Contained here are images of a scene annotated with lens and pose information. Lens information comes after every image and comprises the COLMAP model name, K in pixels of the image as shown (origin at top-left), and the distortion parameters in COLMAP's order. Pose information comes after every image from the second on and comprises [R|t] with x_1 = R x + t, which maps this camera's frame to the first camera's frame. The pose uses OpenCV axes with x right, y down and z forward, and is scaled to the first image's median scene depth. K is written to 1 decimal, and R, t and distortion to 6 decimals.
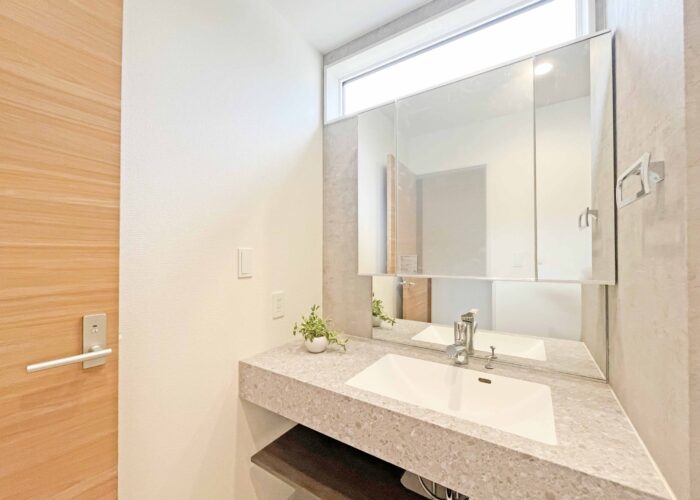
lens RADIAL K [[282.1, 0, 350.1], [0, 282.1, 253.5], [0, 0, 1]] dist [-0.005070, -0.000351]
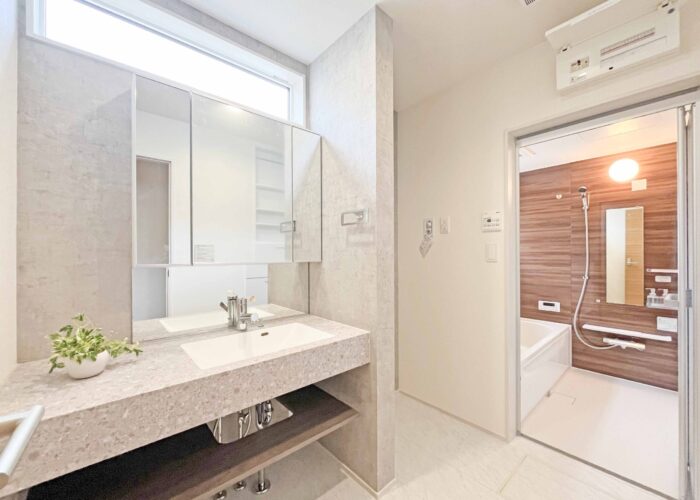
lens RADIAL K [[282.1, 0, 350.1], [0, 282.1, 253.5], [0, 0, 1]] dist [-0.005070, -0.000351]
pose [[0.262271, -0.000709, 0.964994, -0.754116], [-0.006170, 0.999978, 0.002411, 0.036472], [-0.964974, -0.006586, 0.262261, 0.204285]]
